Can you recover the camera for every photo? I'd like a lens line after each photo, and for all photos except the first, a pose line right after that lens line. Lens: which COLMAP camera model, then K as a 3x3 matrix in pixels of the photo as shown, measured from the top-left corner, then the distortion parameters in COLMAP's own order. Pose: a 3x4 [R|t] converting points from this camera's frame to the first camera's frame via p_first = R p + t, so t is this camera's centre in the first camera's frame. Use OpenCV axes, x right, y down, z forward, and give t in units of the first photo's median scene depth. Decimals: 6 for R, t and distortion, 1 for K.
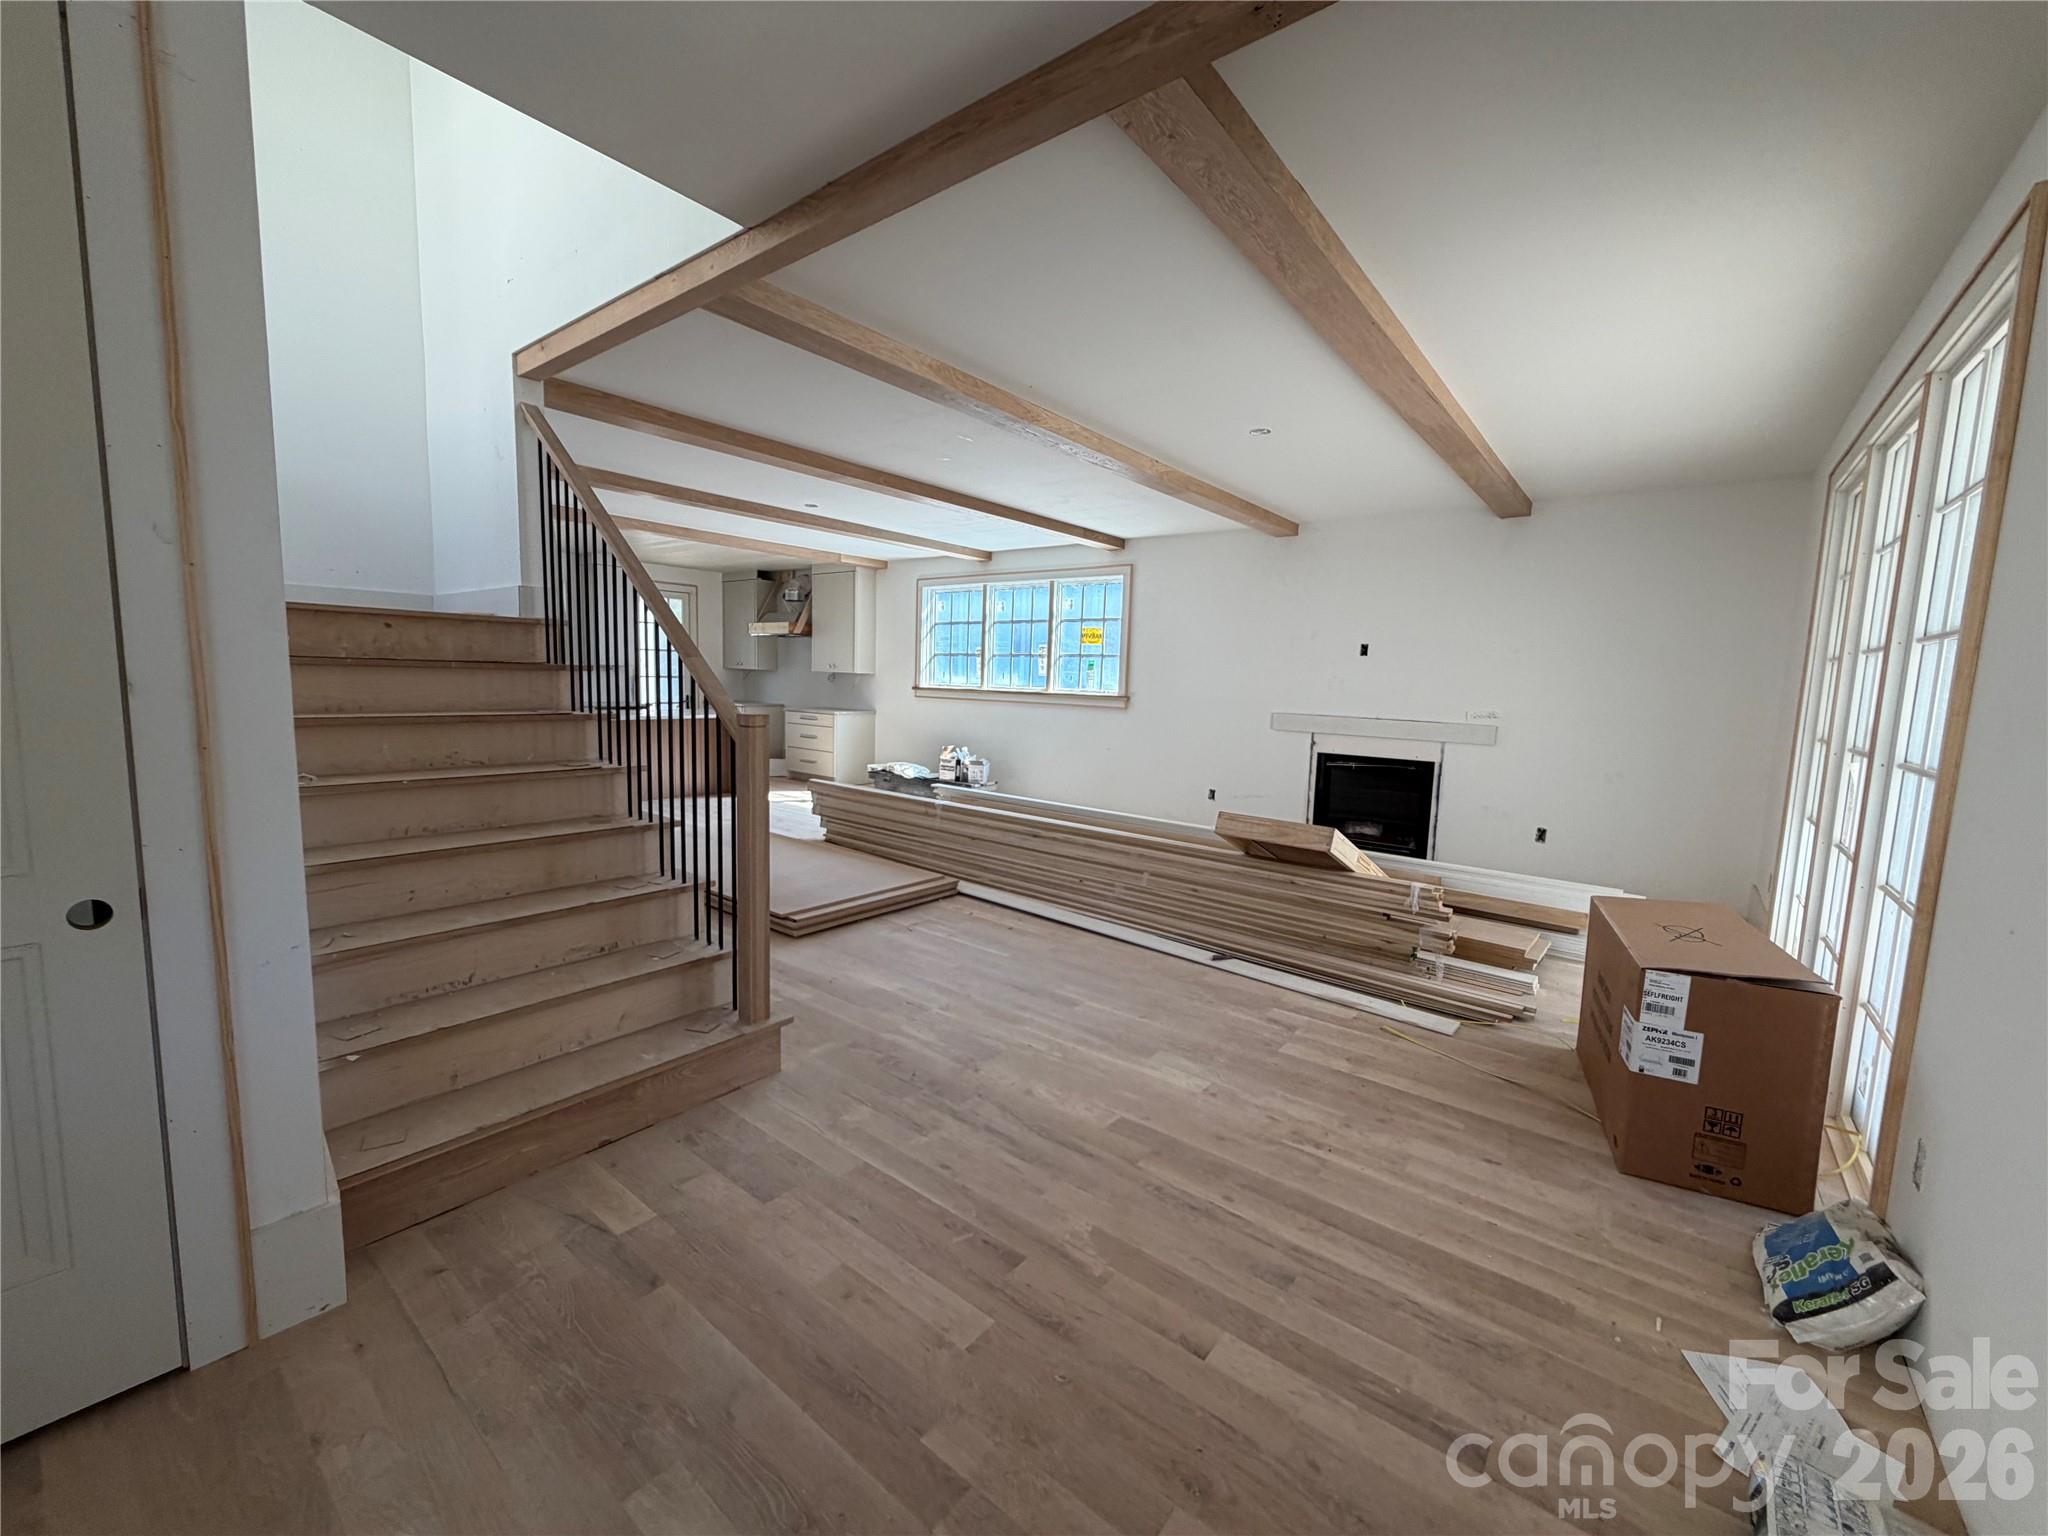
lens RADIAL K [[812.5, 0, 1014.8], [0, 812.5, 769.5], [0, 0, 1]] dist [-0.003142, -0.000412]
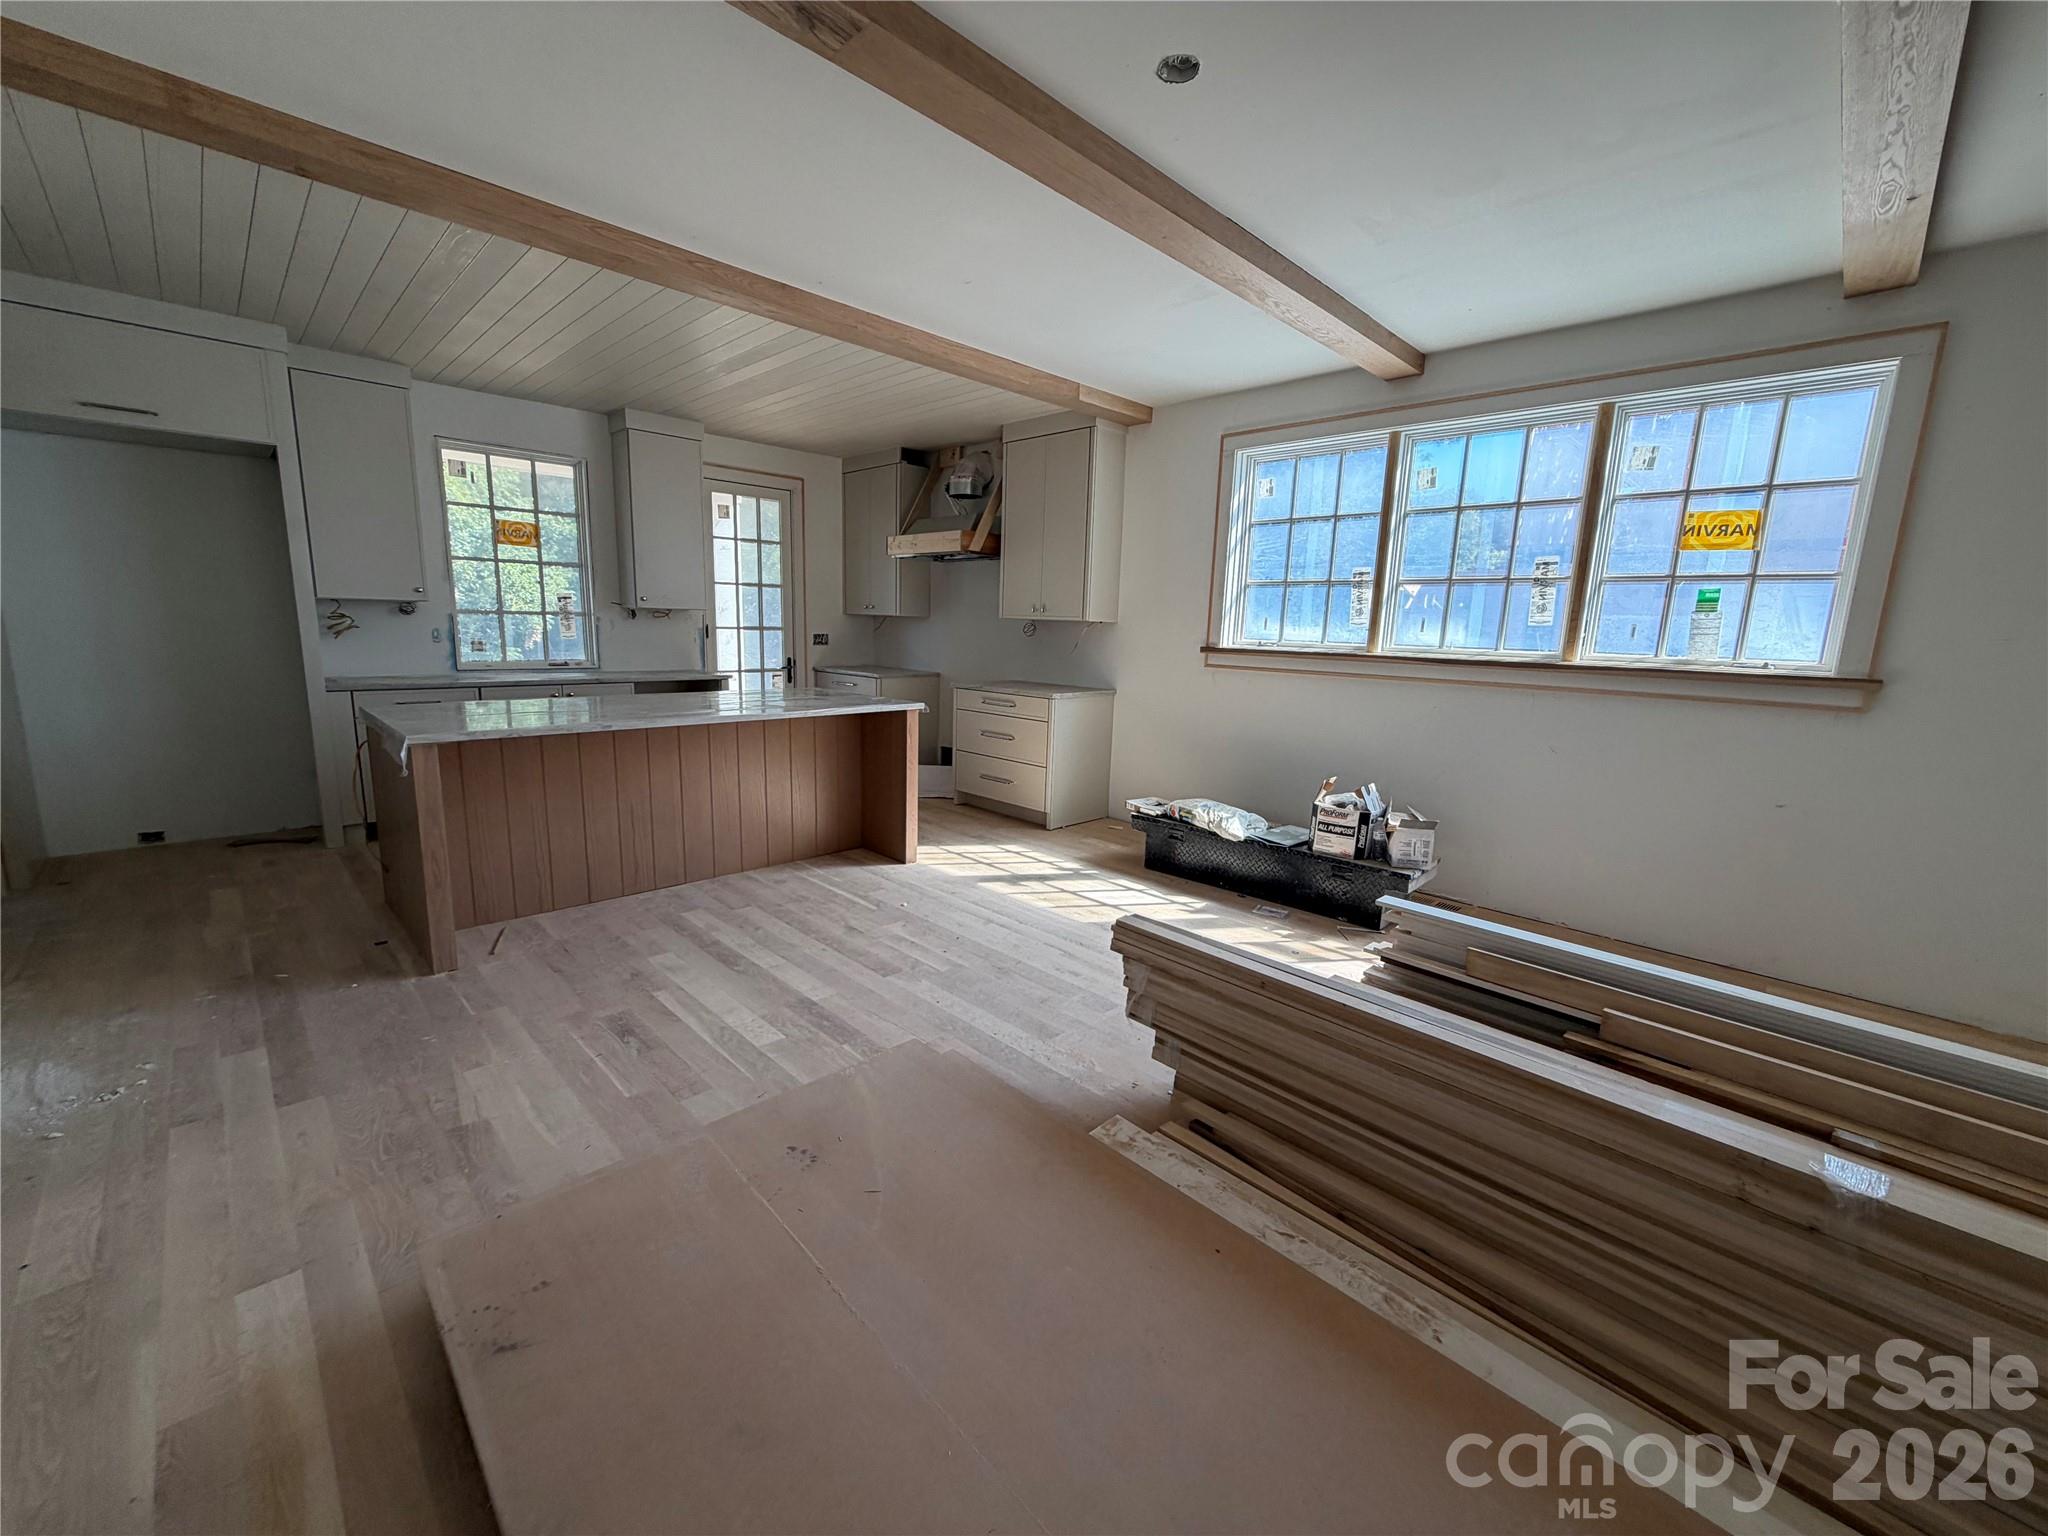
lens RADIAL K [[812.5, 0, 1021.5], [0, 812.5, 763.8], [0, 0, 1]] dist [-0.003142, -0.000412]
pose [[0.994254, 0.018546, -0.105430, -0.199679], [-0.013158, 0.998582, 0.051575, -0.056233], [0.106237, -0.049892, 0.993088, 0.500499]]
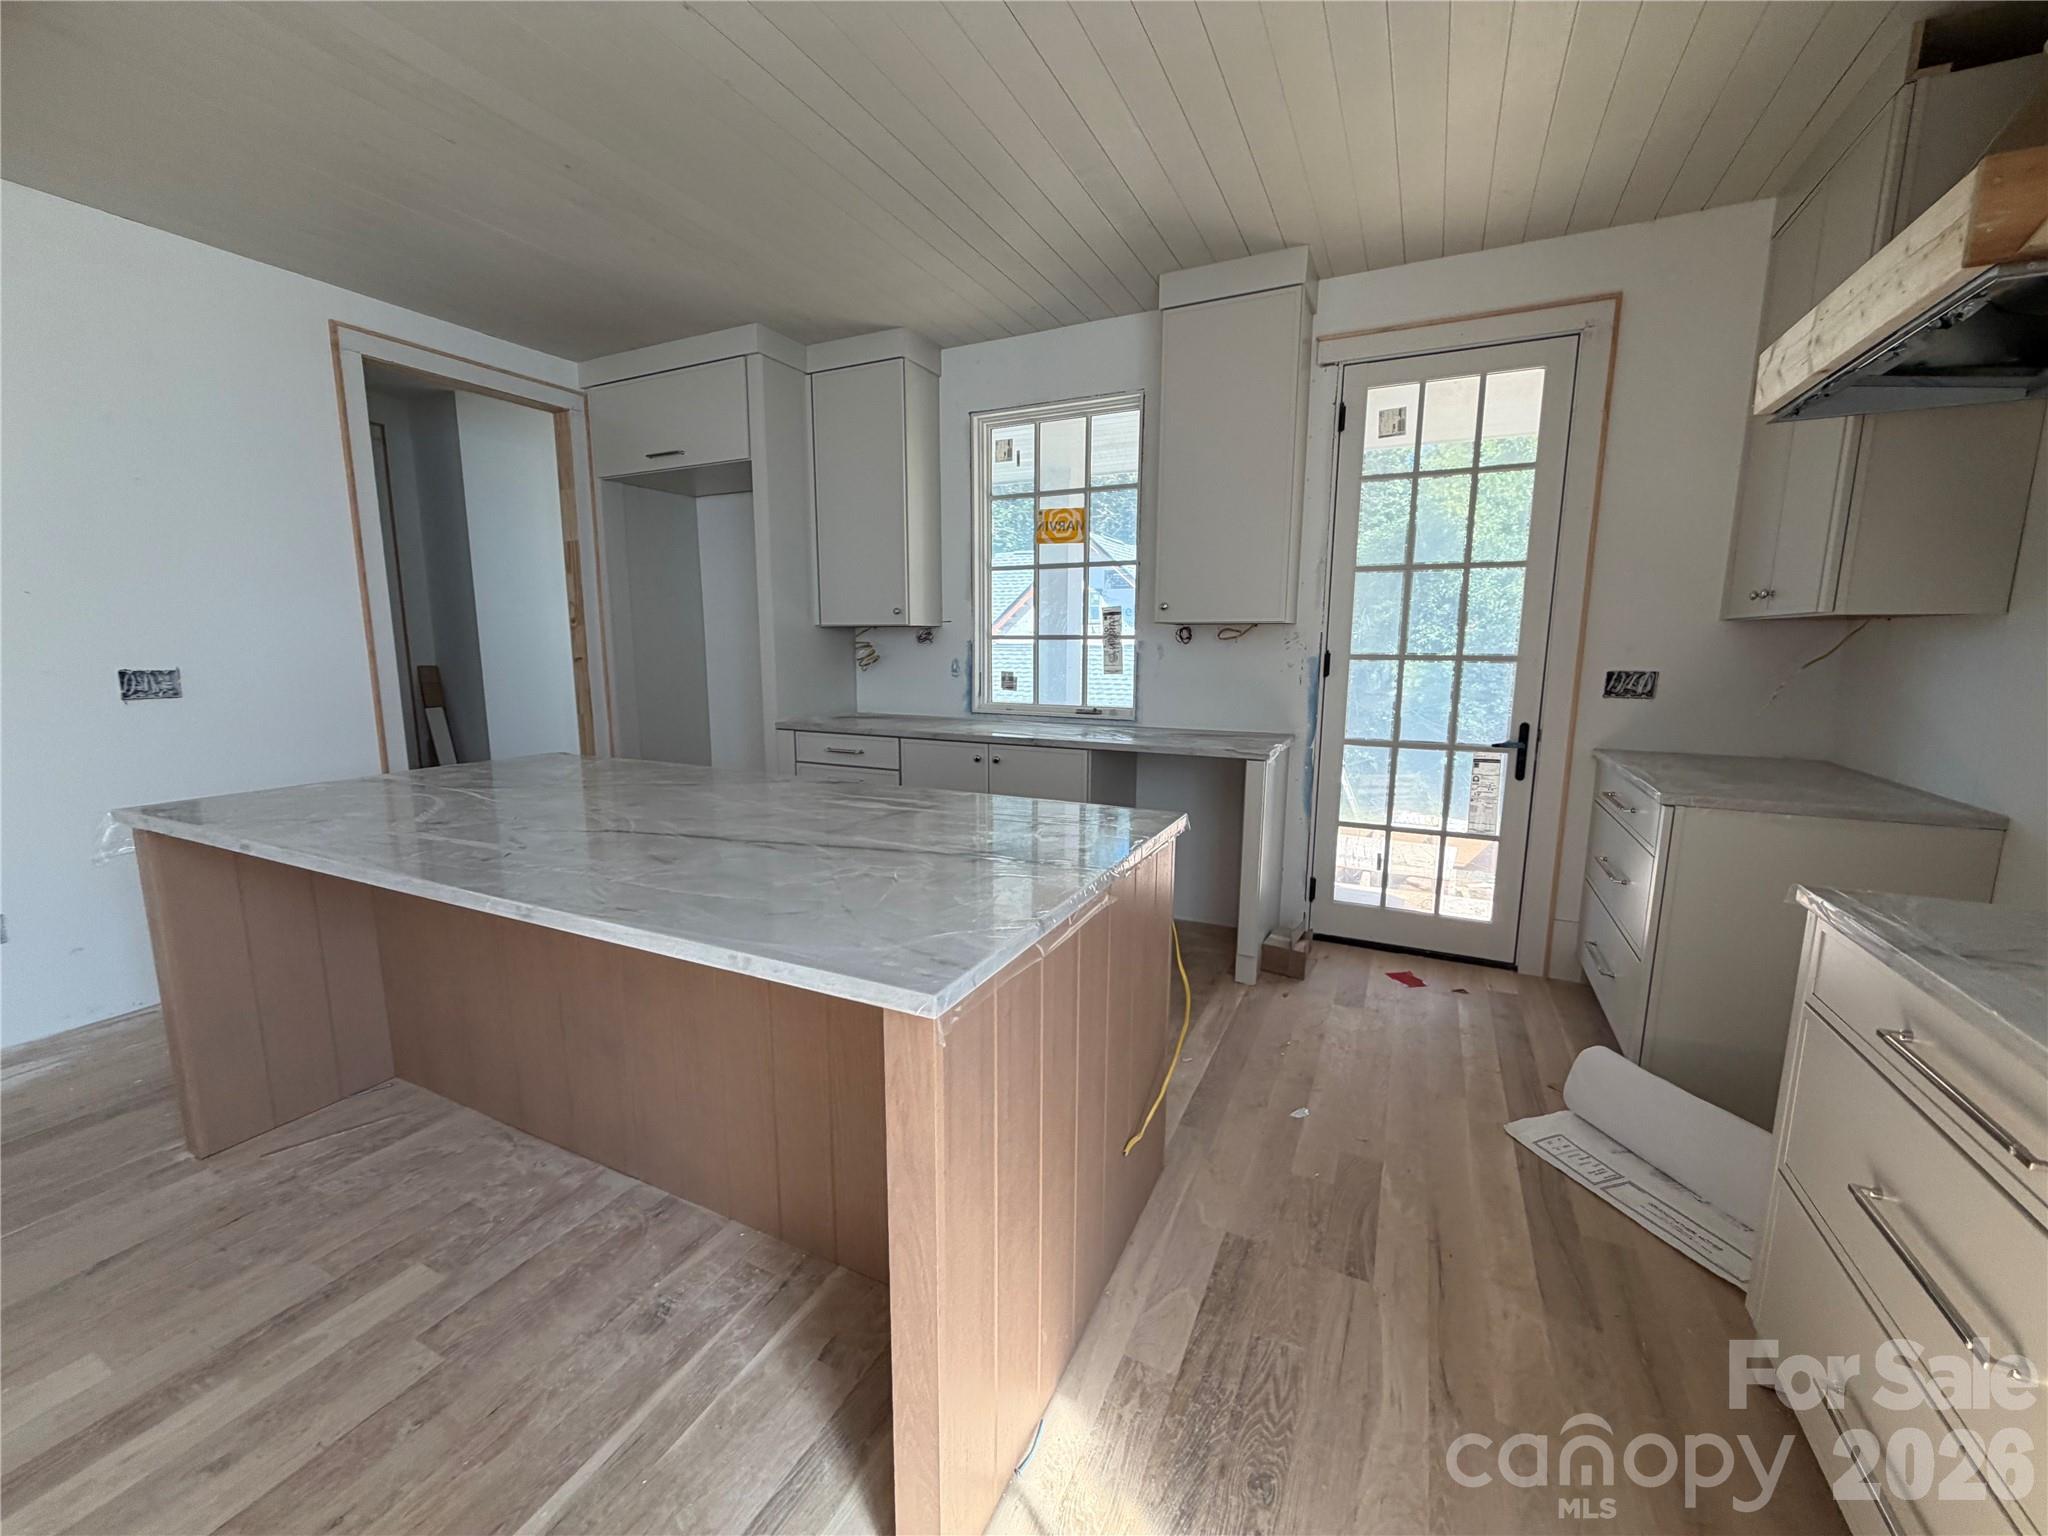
lens RADIAL K [[812.5, 0, 1015.3], [0, 812.5, 766.9], [0, 0, 1]] dist [-0.003142, -0.000412]
pose [[0.207667, 0.123712, -0.970345, -0.213752], [-0.111442, 0.988504, 0.102177, -0.108290], [0.971831, 0.086918, 0.219066, 0.977375]]
